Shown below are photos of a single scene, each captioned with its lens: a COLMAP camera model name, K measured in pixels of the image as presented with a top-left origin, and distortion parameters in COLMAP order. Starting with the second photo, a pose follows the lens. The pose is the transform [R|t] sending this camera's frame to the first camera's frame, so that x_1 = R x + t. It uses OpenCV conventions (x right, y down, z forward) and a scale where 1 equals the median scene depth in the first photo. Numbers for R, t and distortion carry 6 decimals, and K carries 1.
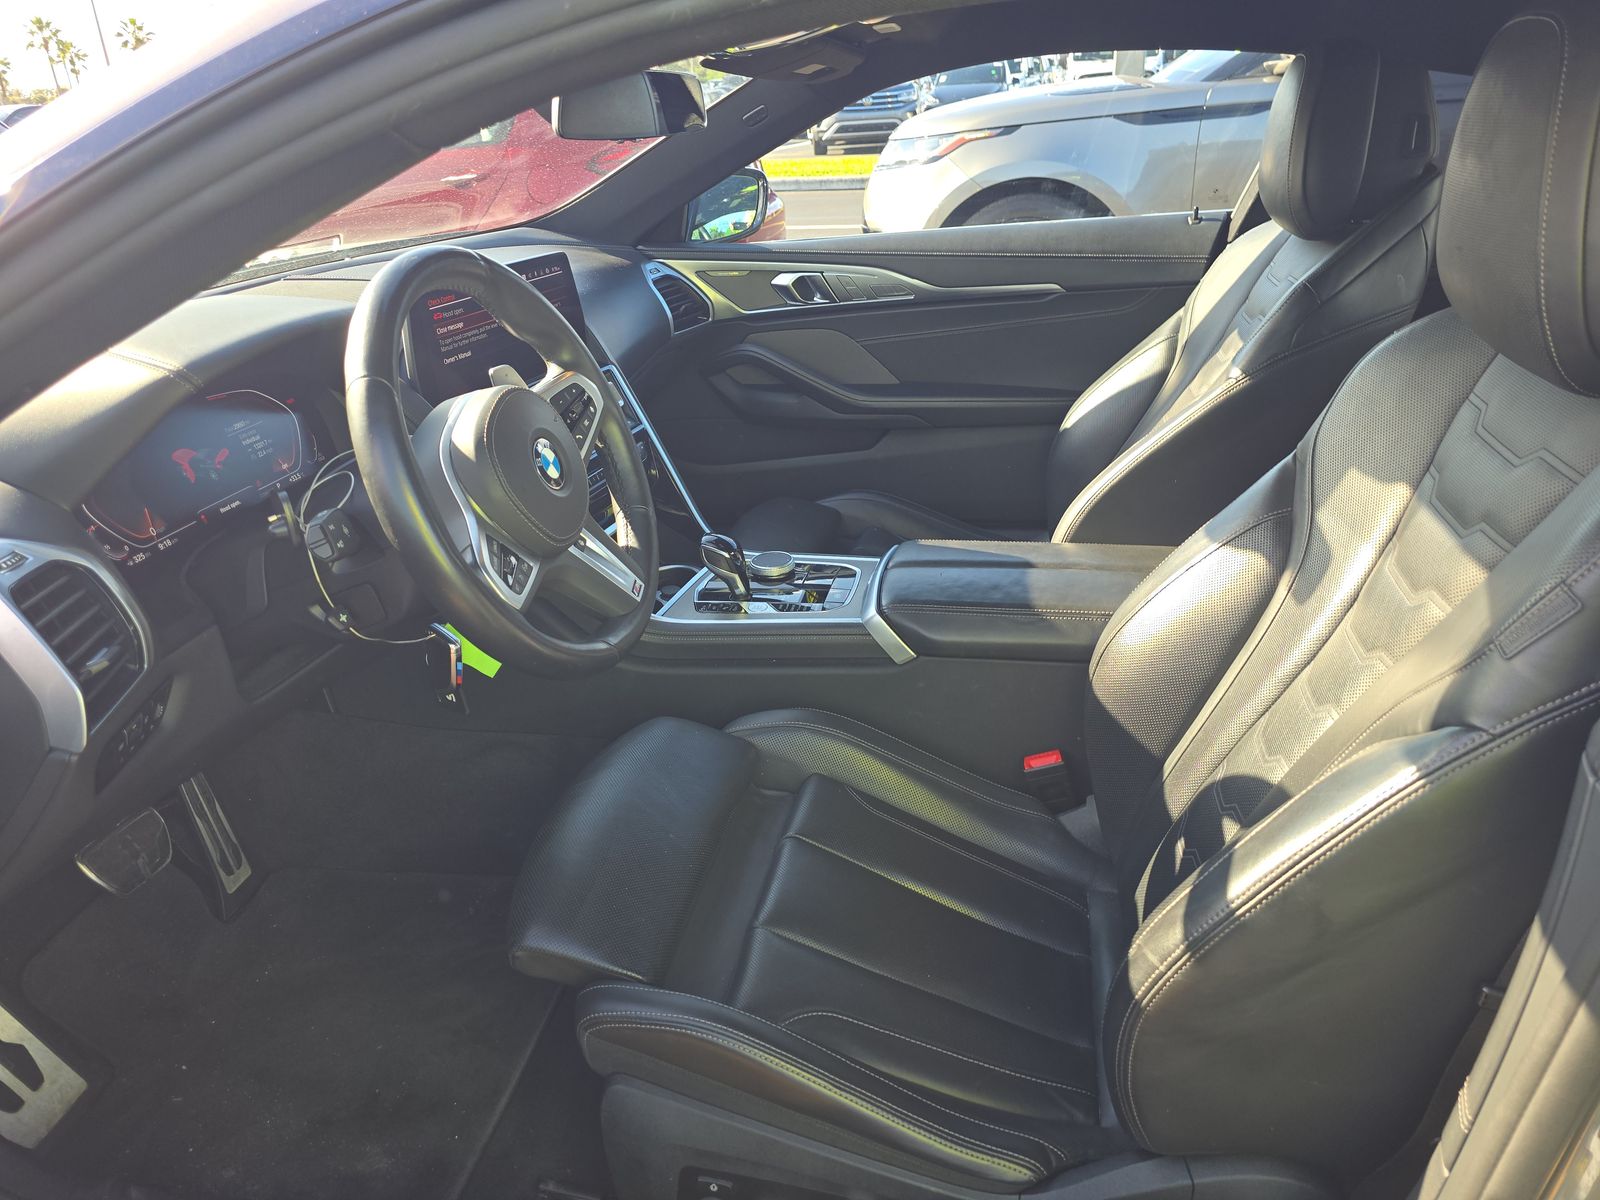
lens RADIAL K [[1061.3, 0, 766.4], [0, 1061.3, 569.6], [0, 0, 1]] dist [0.039729, -0.031277]
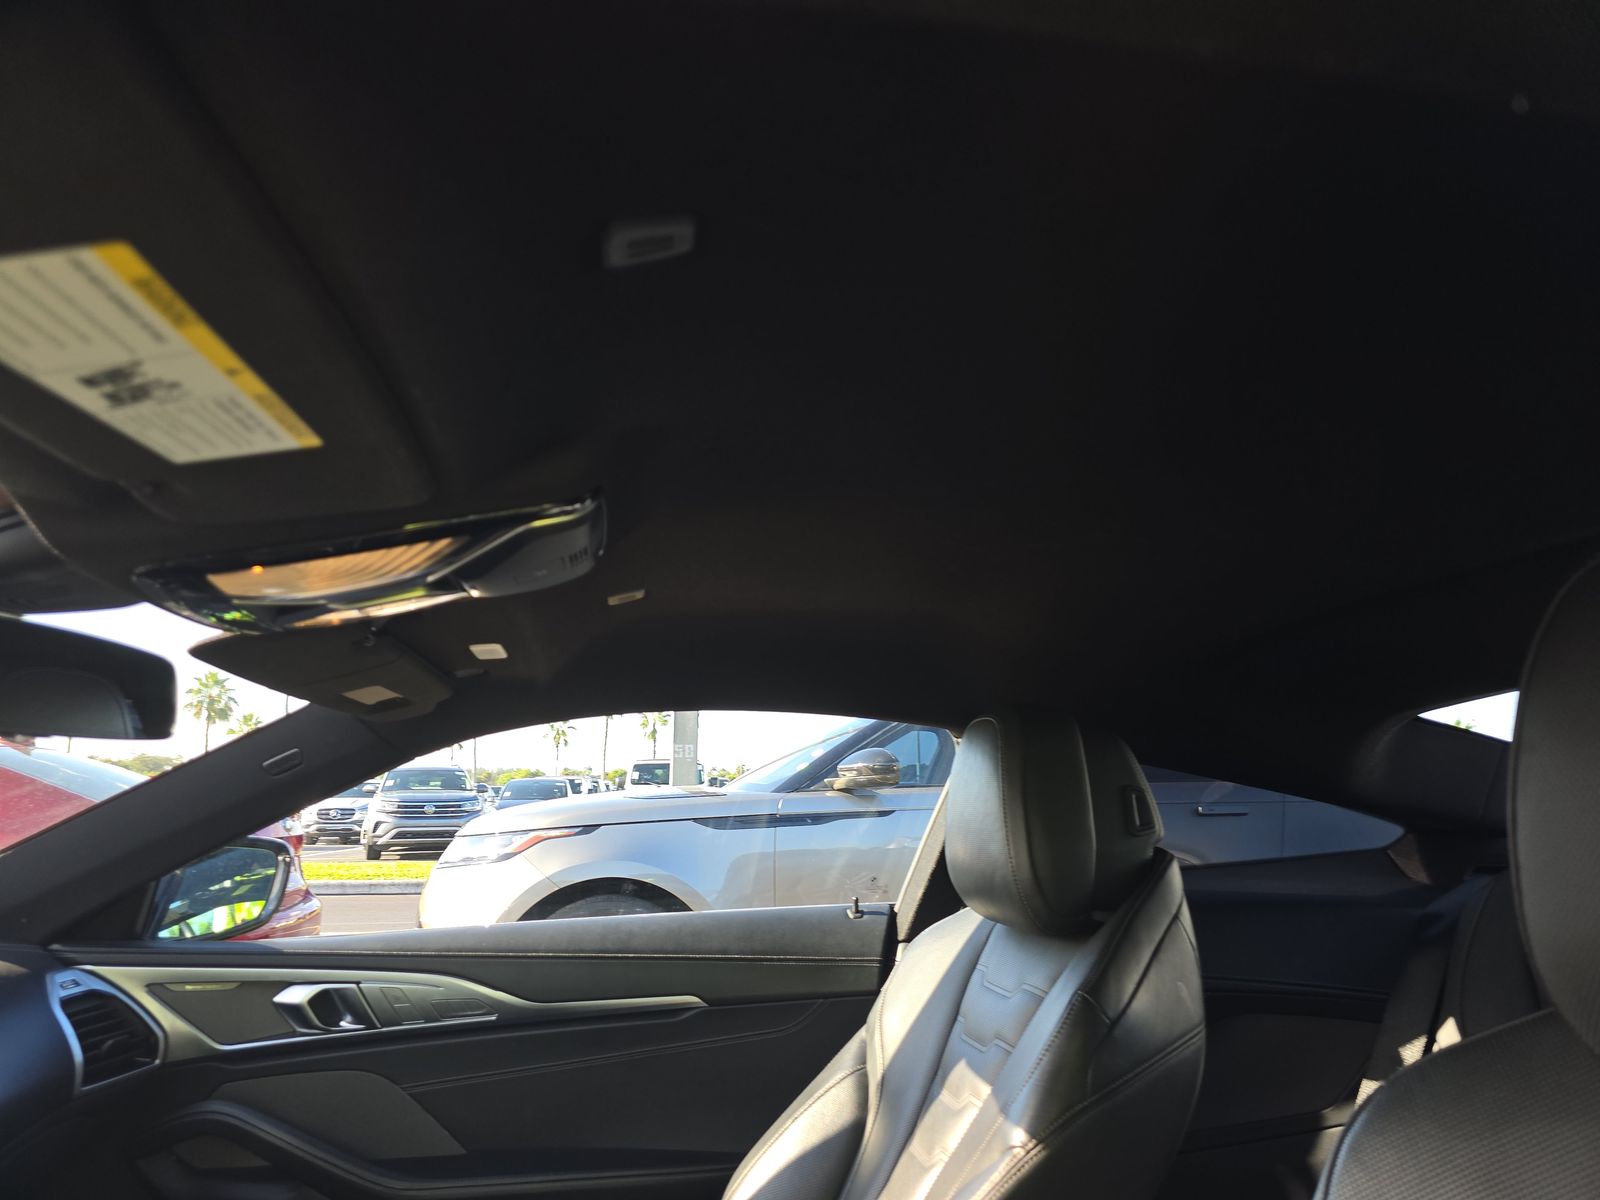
lens RADIAL K [[1061.3, 0, 801.6], [0, 1061.3, 588.4], [0, 0, 1]] dist [0.039729, -0.031277]
pose [[0.913446, 0.134041, 0.384251, 0.013363], [0.116432, 0.818655, -0.562359, -0.063722], [-0.389948, 0.558423, 0.732191, 0.232794]]
